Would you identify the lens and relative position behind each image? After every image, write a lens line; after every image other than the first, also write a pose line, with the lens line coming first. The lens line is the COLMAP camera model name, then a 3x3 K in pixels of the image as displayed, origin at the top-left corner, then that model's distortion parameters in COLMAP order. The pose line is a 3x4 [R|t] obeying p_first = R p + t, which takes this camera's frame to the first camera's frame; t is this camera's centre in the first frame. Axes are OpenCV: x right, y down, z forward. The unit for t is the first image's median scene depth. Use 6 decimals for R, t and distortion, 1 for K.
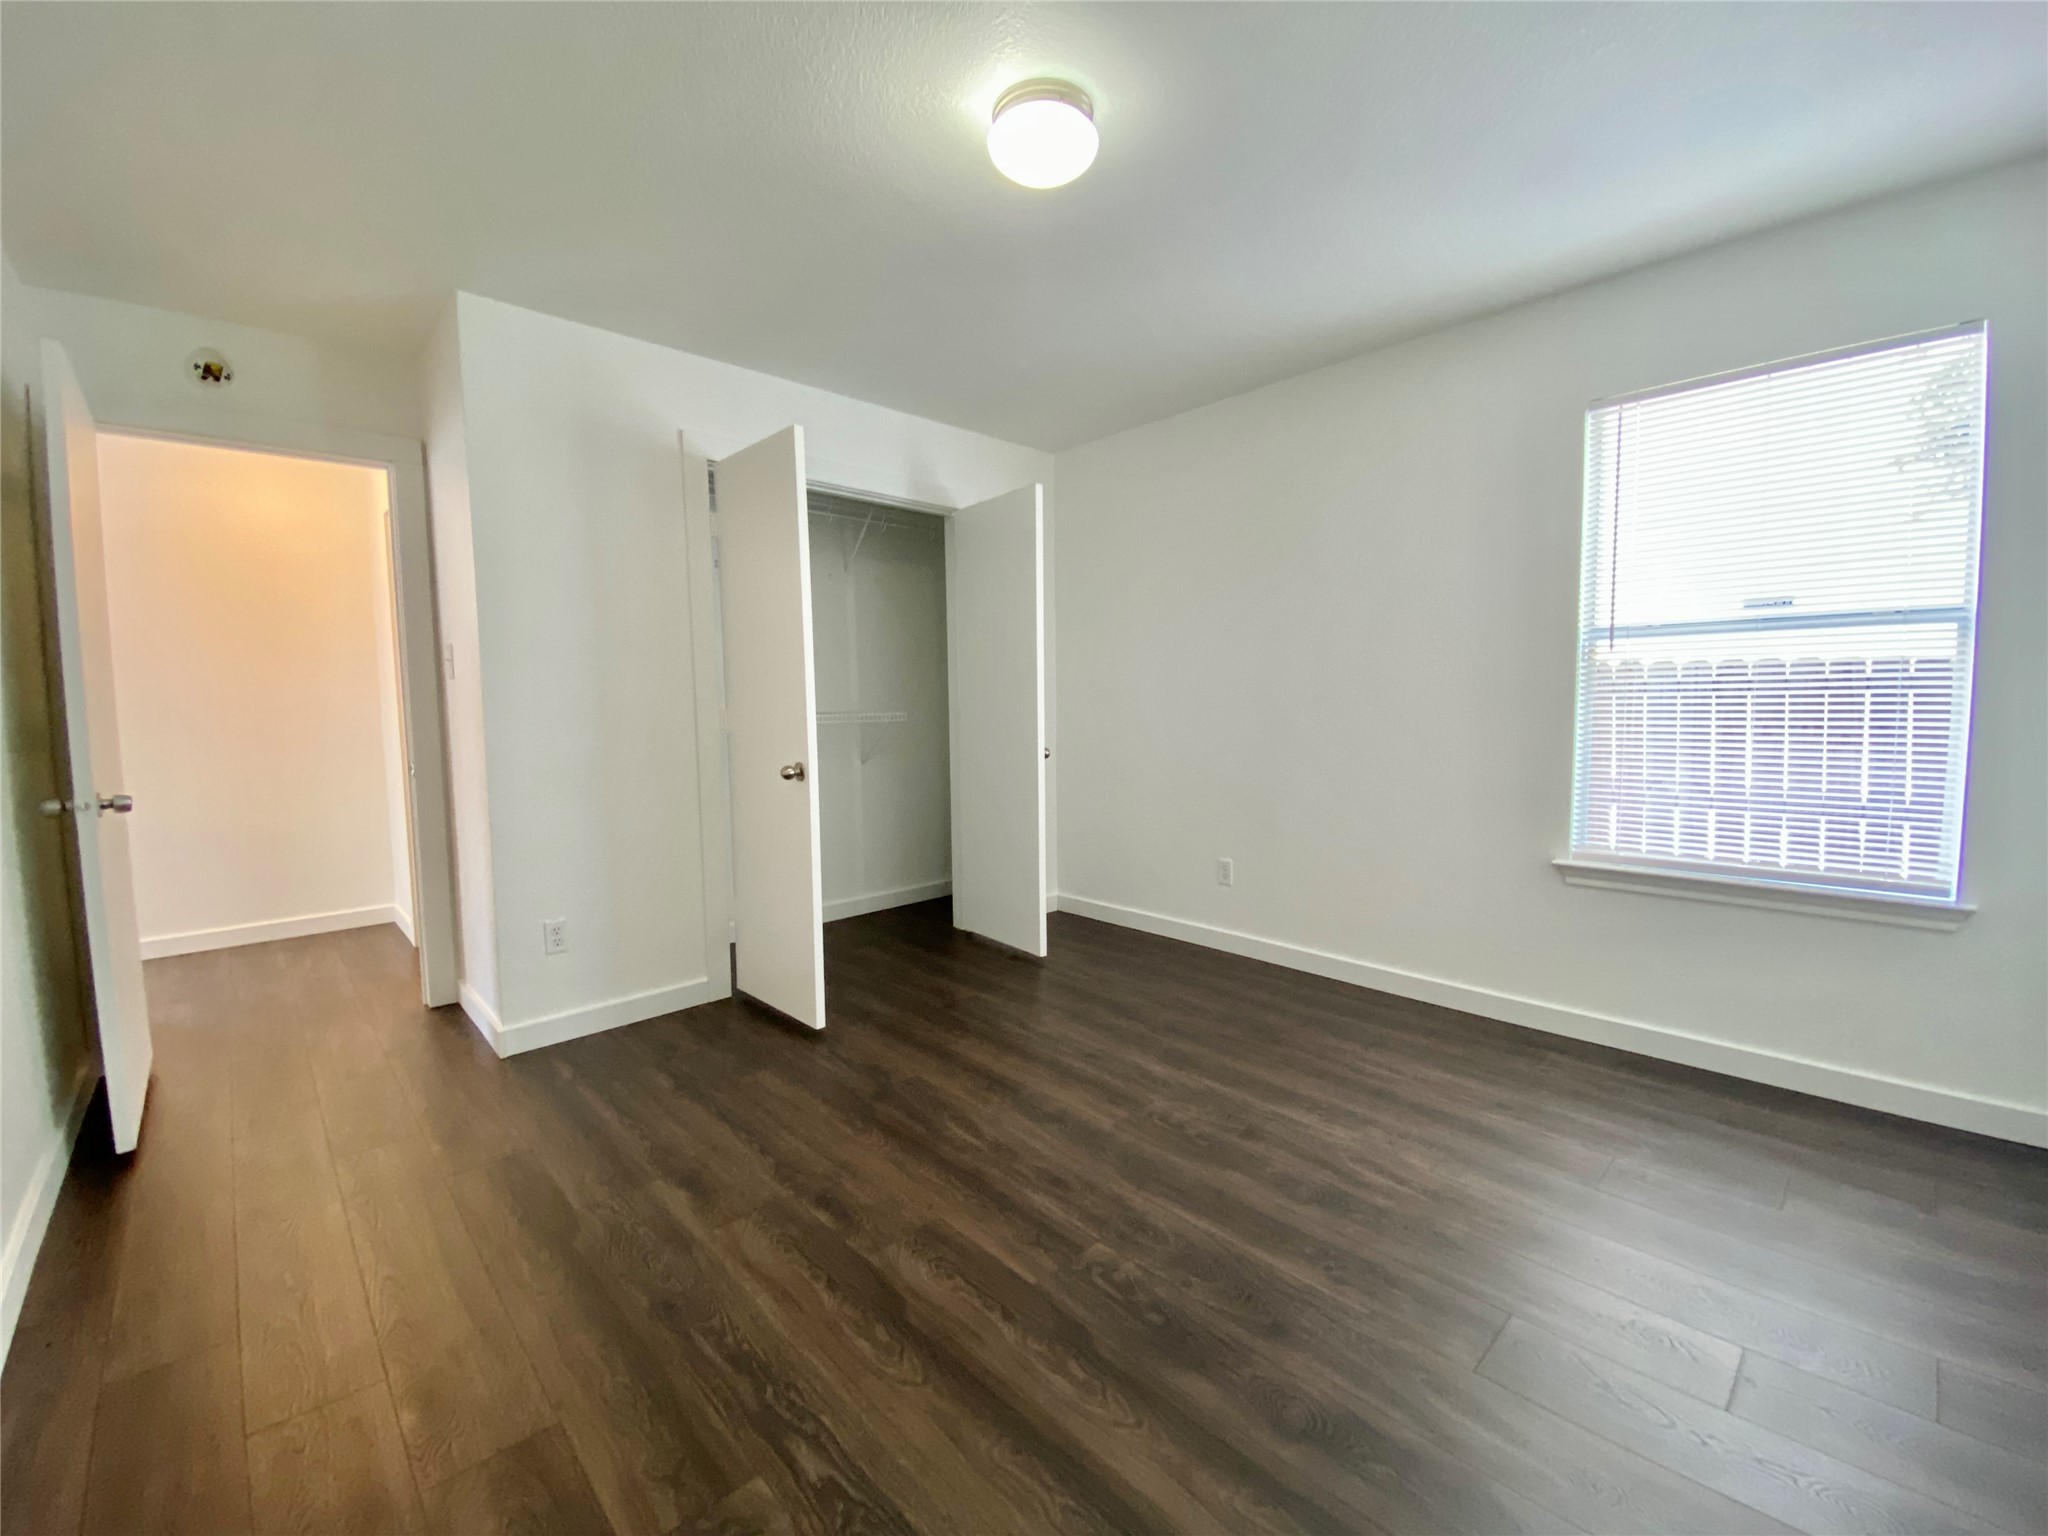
lens RADIAL K [[839.3, 0, 1018.7], [0, 839.3, 767.9], [0, 0, 1]] dist [0.001376, -0.000436]
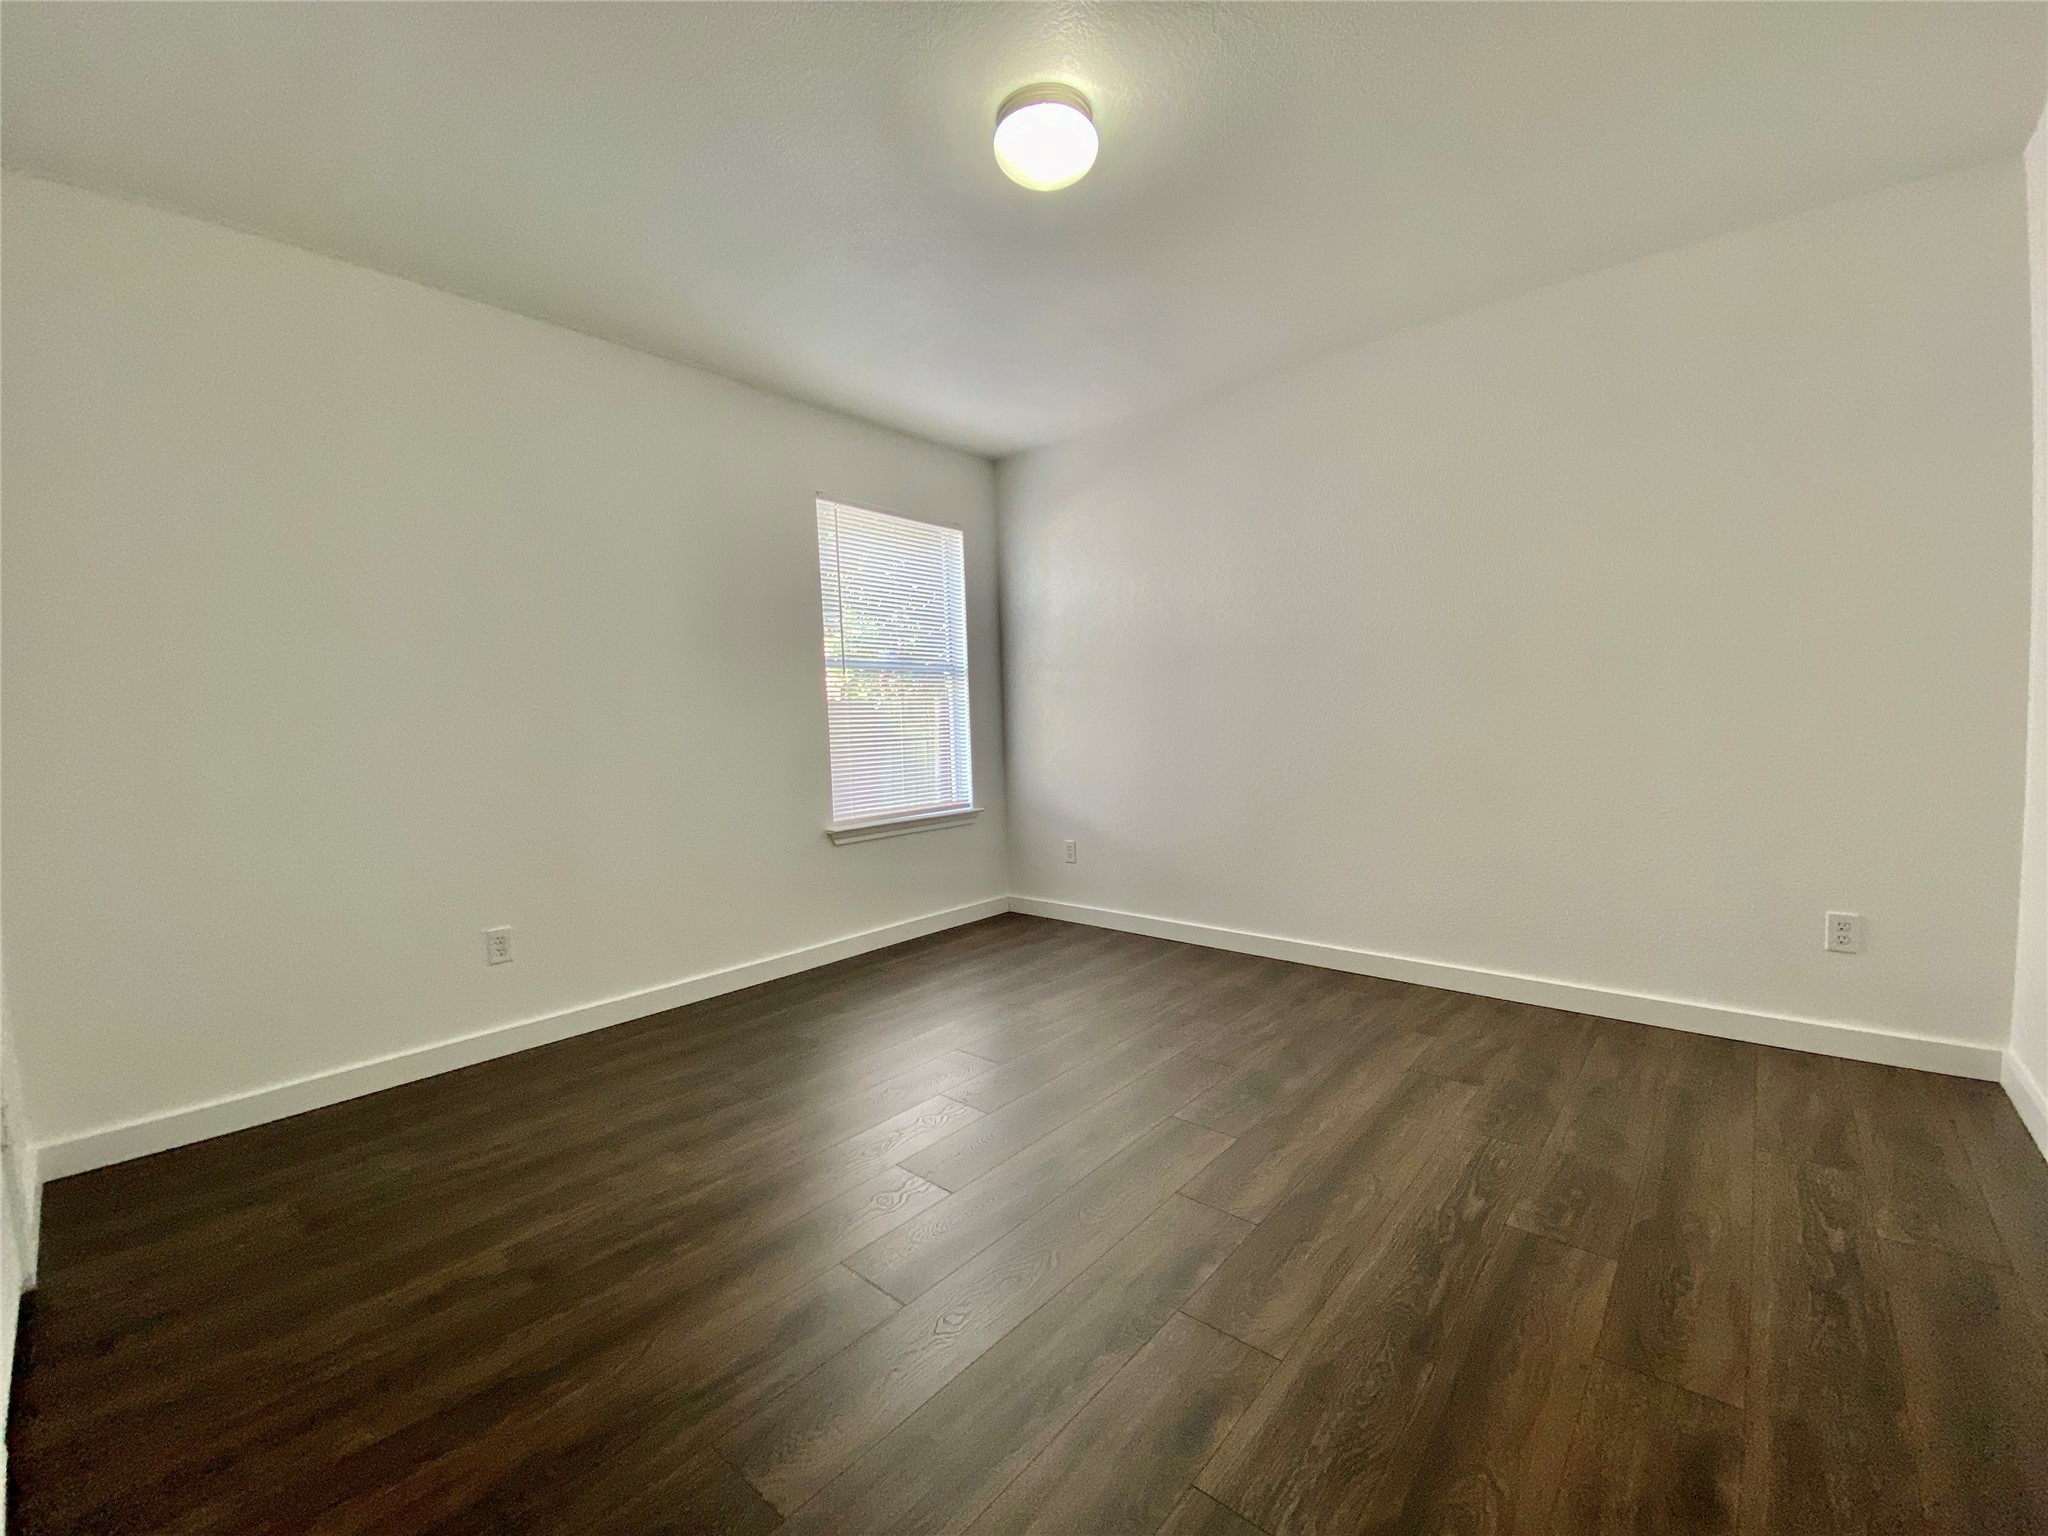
lens RADIAL K [[839.3, 0, 1019.3], [0, 839.3, 763.4], [0, 0, 1]] dist [0.001376, -0.000436]
pose [[-0.092286, -0.044349, 0.994744, -0.803166], [0.099708, 0.993575, 0.053547, -0.040875], [-0.990728, 0.104126, -0.087271, 0.928135]]
